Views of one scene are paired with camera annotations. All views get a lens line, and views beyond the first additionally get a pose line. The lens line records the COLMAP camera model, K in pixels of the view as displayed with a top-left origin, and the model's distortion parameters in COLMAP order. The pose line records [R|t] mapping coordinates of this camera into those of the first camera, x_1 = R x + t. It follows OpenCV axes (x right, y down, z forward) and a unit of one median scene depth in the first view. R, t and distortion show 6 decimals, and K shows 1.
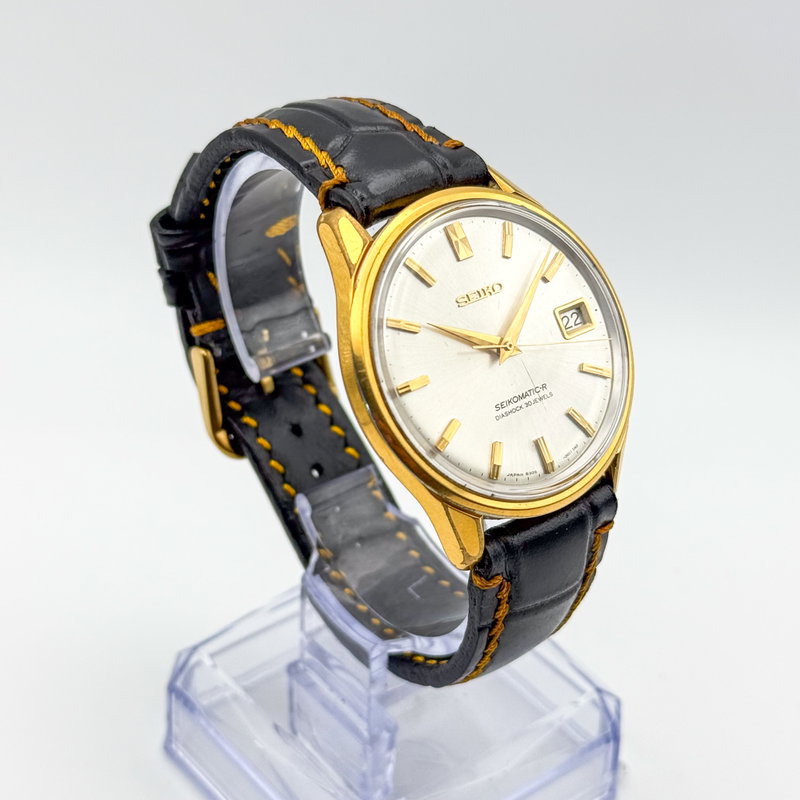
lens RADIAL K [[1794.6, 0, 400.8], [0, 1794.6, 412.8], [0, 0, 1]] dist [0.073961, 0.396408]
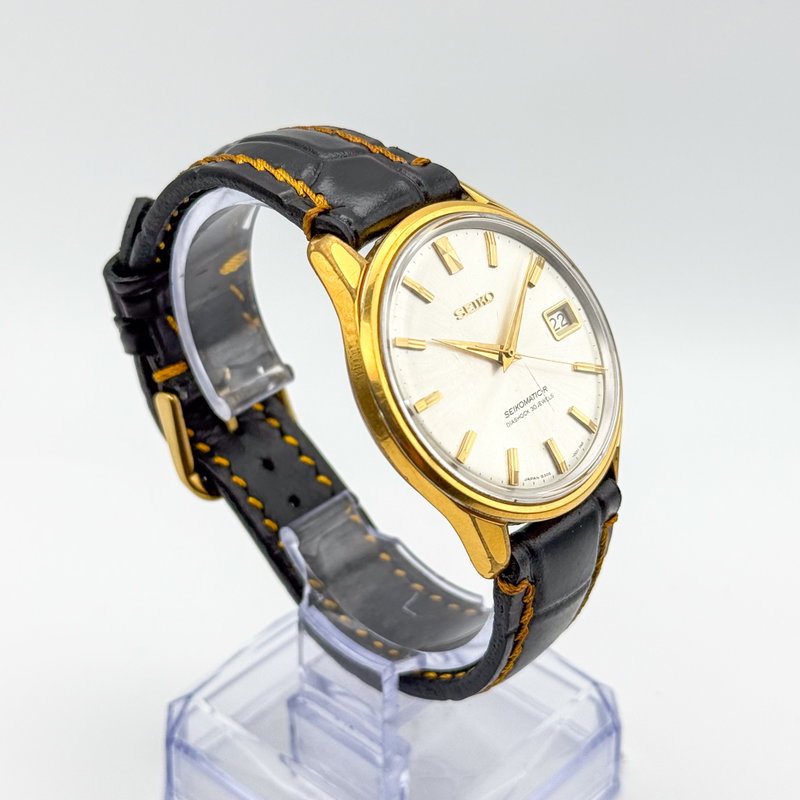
lens RADIAL K [[1794.6, 0, 400.8], [0, 1794.6, 412.8], [0, 0, 1]] dist [0.073961, 0.396408]
pose [[0.985674, -0.114549, 0.123799, -0.124184], [0.116454, 0.993162, -0.008239, -0.002368], [-0.122008, 0.022538, 0.992273, 0.003322]]
